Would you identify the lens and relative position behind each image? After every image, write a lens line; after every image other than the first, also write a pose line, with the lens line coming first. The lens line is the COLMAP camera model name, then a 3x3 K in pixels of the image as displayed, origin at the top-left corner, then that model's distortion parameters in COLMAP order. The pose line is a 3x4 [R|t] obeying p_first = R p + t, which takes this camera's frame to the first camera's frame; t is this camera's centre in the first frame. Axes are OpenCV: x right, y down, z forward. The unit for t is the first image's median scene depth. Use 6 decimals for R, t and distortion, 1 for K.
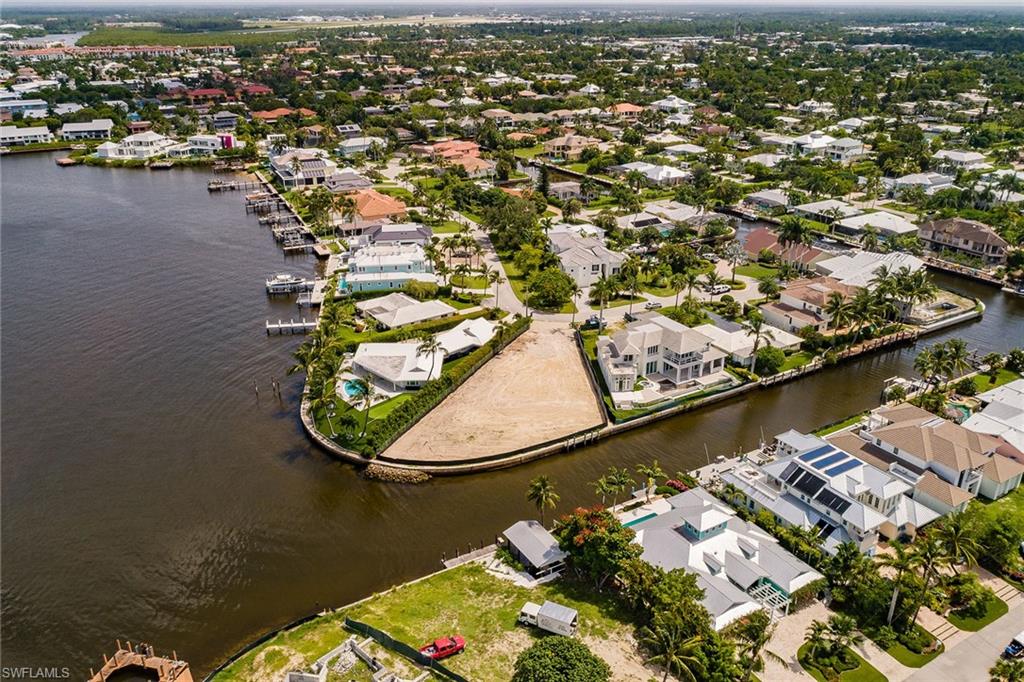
lens RADIAL K [[819.2, 0, 512.0], [0, 819.2, 341.0], [0, 0, 1]] dist [-0.006289, -0.003711]
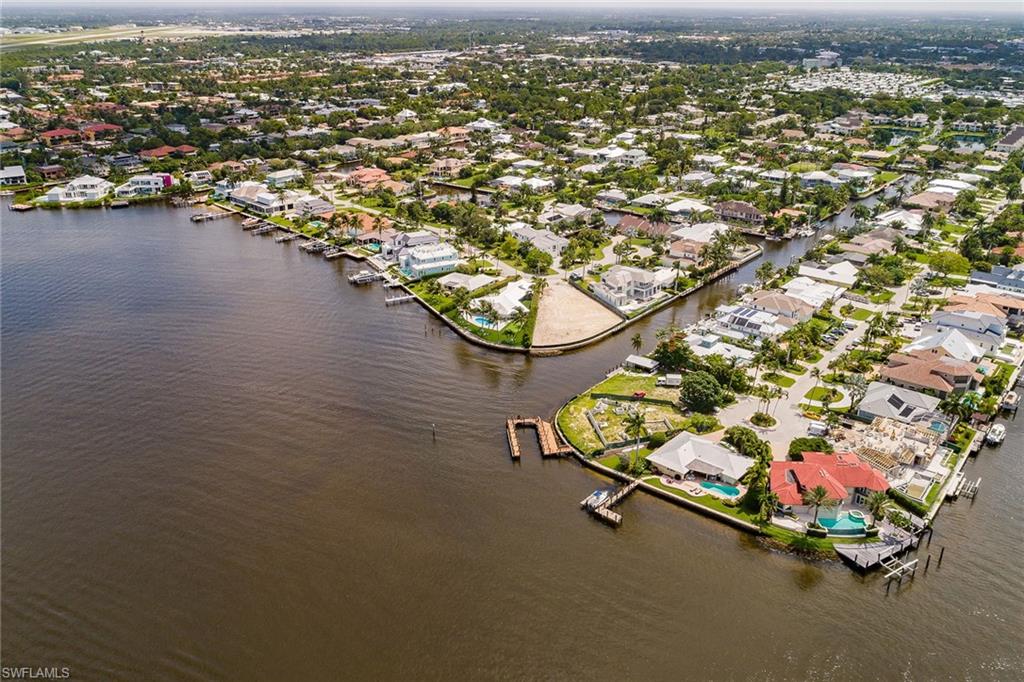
lens RADIAL K [[819.2, 0, 512.0], [0, 819.2, 341.0], [0, 0, 1]] dist [-0.006289, -0.003711]
pose [[0.941359, -0.127093, 0.312554, -0.536298], [0.127391, 0.991660, 0.019558, 0.055707], [-0.312433, 0.021406, 0.949698, -0.544072]]
